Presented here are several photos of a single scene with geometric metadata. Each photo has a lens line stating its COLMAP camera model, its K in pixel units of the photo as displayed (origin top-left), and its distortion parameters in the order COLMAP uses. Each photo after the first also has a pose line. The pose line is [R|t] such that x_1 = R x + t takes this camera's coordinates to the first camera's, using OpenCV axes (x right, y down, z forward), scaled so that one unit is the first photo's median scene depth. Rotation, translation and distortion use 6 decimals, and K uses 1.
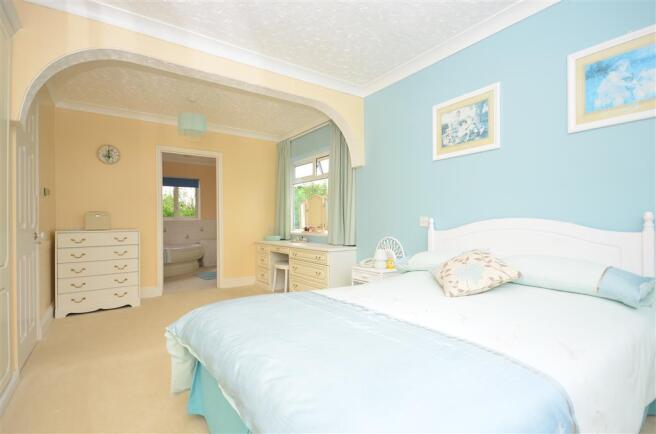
lens RADIAL K [[316.6, 0, 327.9], [0, 316.6, 220.5], [0, 0, 1]] dist [0.006124, 0.000394]
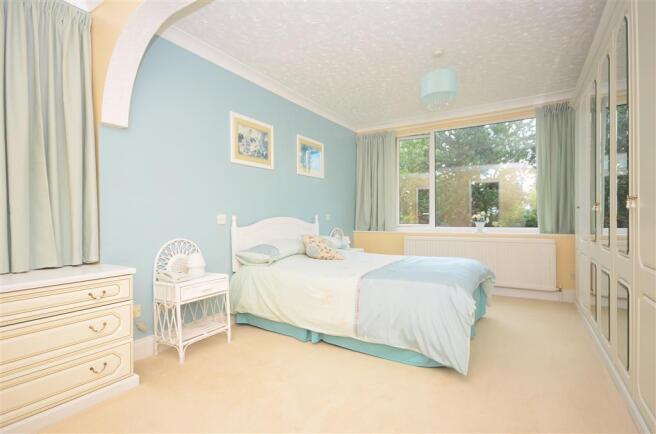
lens RADIAL K [[316.6, 0, 342.6], [0, 316.6, 218.7], [0, 0, 1]] dist [0.006124, 0.000394]
pose [[-0.413342, 0.016201, 0.910432, -0.853942], [0.013865, 0.999838, -0.011497, 0.020555], [-0.910470, 0.007871, -0.413499, 1.188744]]
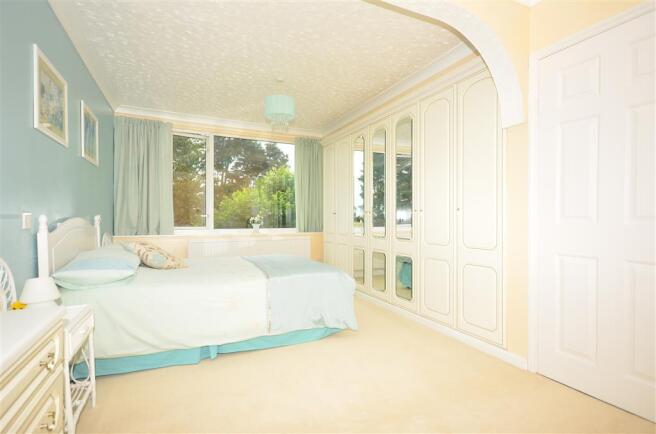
lens RADIAL K [[317.7, 0, 327.5], [0, 317.7, 219.9], [0, 0, 1]] dist [0.027596, -0.005437]
pose [[-0.983405, 0.012930, 0.180961, -0.409680], [0.013029, 0.999915, -0.000637, 0.010859], [-0.180954, 0.001731, -0.983490, 1.672106]]
